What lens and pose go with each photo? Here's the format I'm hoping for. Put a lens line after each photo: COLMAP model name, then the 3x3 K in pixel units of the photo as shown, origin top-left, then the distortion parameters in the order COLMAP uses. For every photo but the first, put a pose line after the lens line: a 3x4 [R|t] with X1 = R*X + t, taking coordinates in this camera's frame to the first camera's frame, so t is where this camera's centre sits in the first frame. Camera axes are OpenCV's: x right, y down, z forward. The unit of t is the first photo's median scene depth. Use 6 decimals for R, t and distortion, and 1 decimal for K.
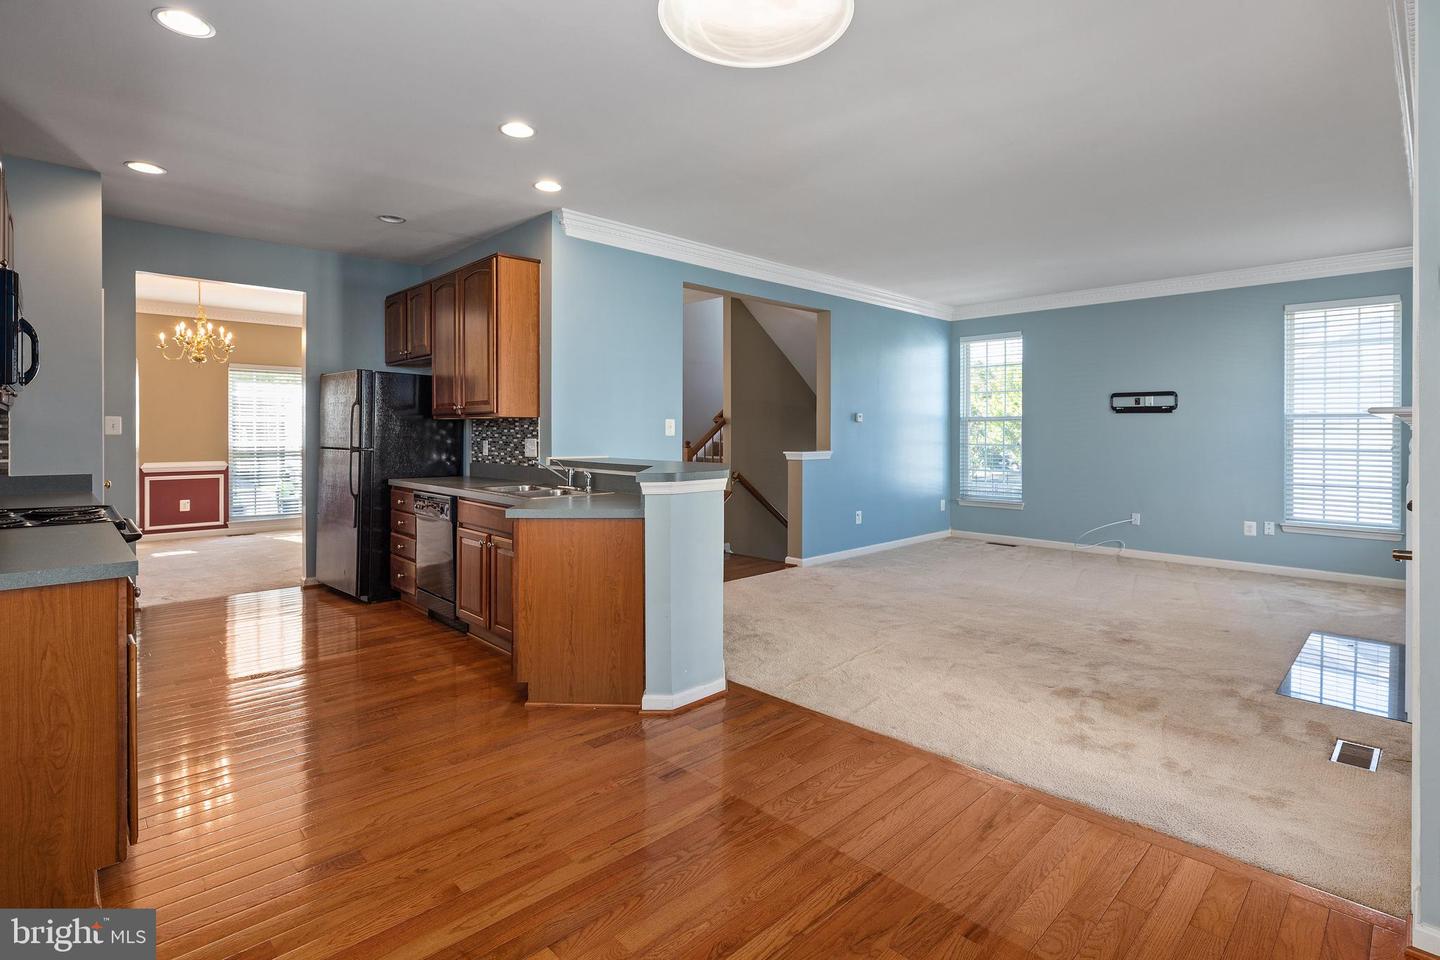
lens RADIAL K [[705.5, 0, 720.7], [0, 705.5, 436.6], [0, 0, 1]] dist [-0.002197, -0.000281]
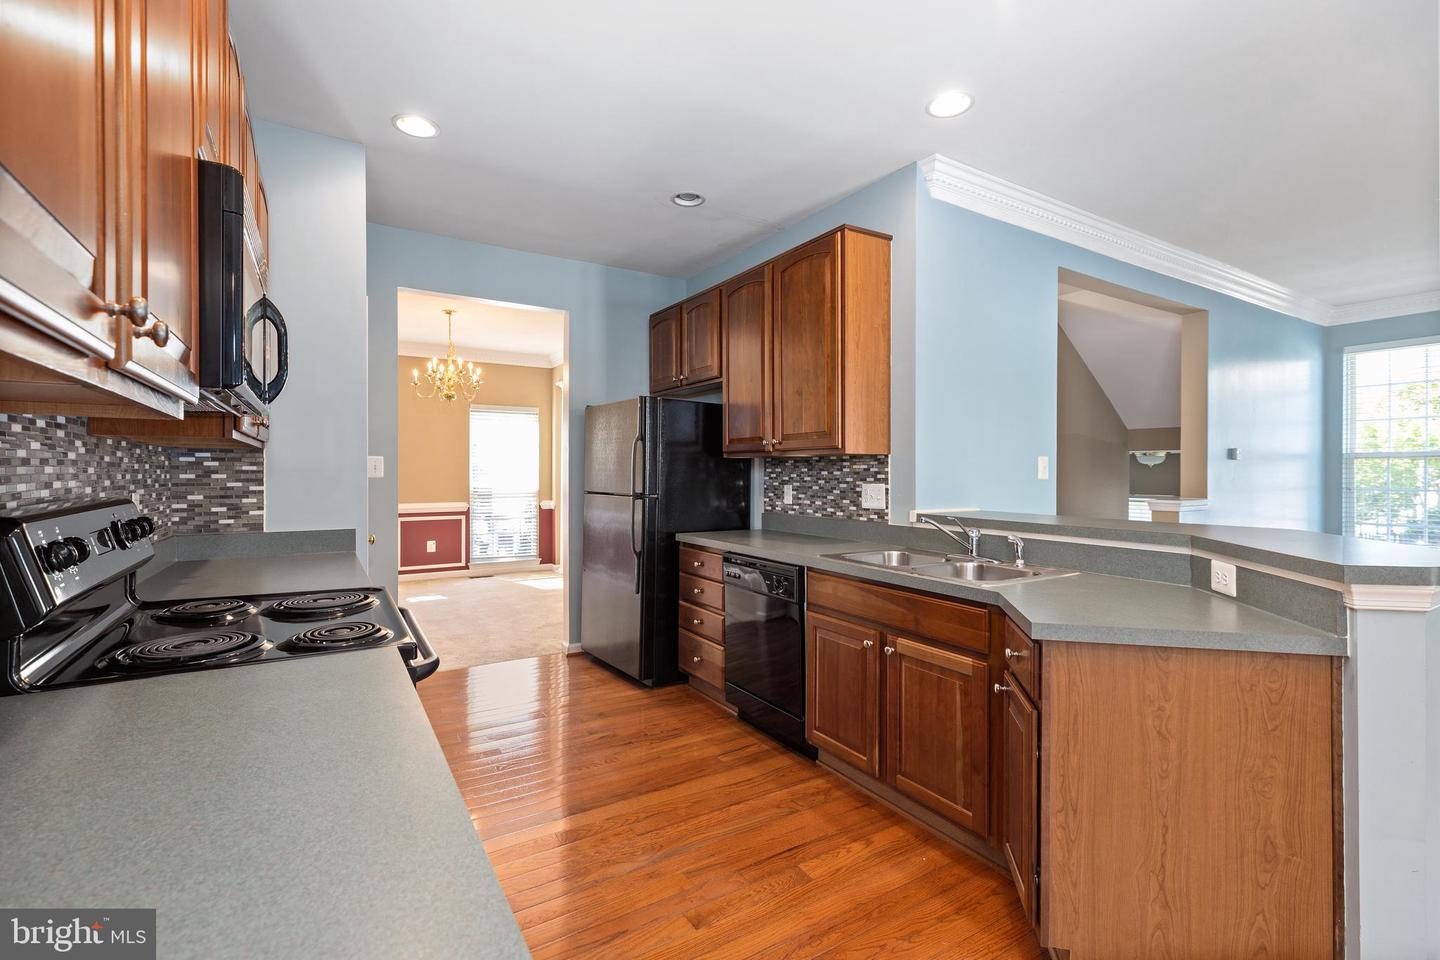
lens RADIAL K [[642.6, 0, 718.0], [0, 642.6, 476.9], [0, 0, 1]] dist [0.005126, 0.000431]
pose [[0.978554, 0.000972, -0.205988, -0.276289], [-0.000585, 0.999998, 0.001936, -0.005043], [0.205990, -0.001774, 0.978553, 0.301037]]
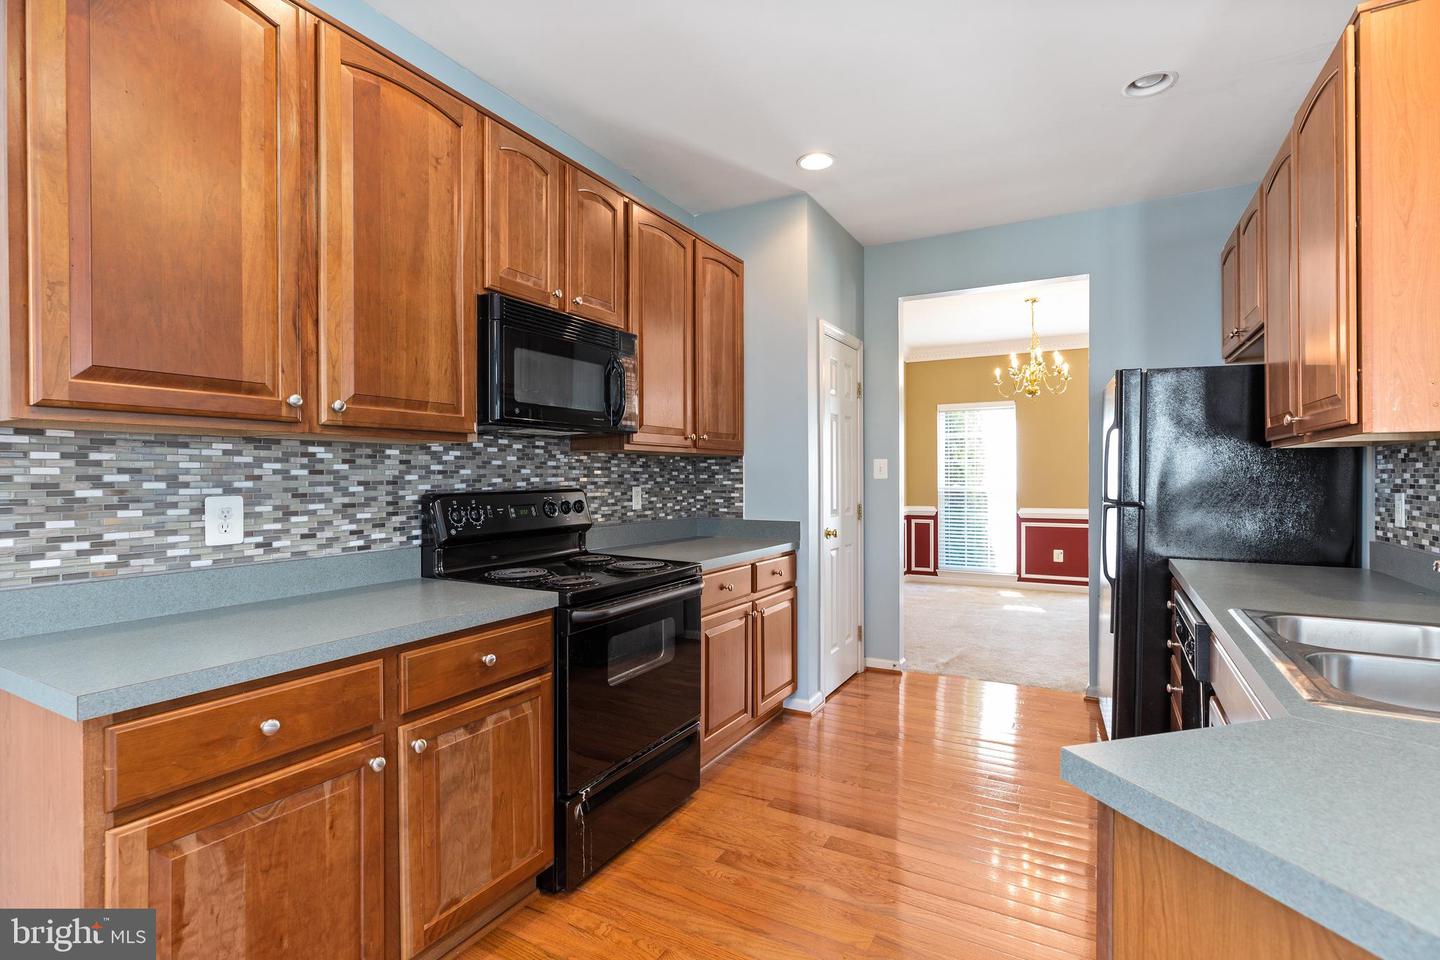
lens RADIAL K [[683.9, 0, 713.9], [0, 683.9, 477.9], [0, 0, 1]] dist [0.000841, 0.000280]
pose [[0.287666, -0.000358, -0.957731, -0.054252], [-0.003301, 0.999994, -0.001366, -0.001955], [0.957725, 0.003555, 0.287663, 0.499076]]
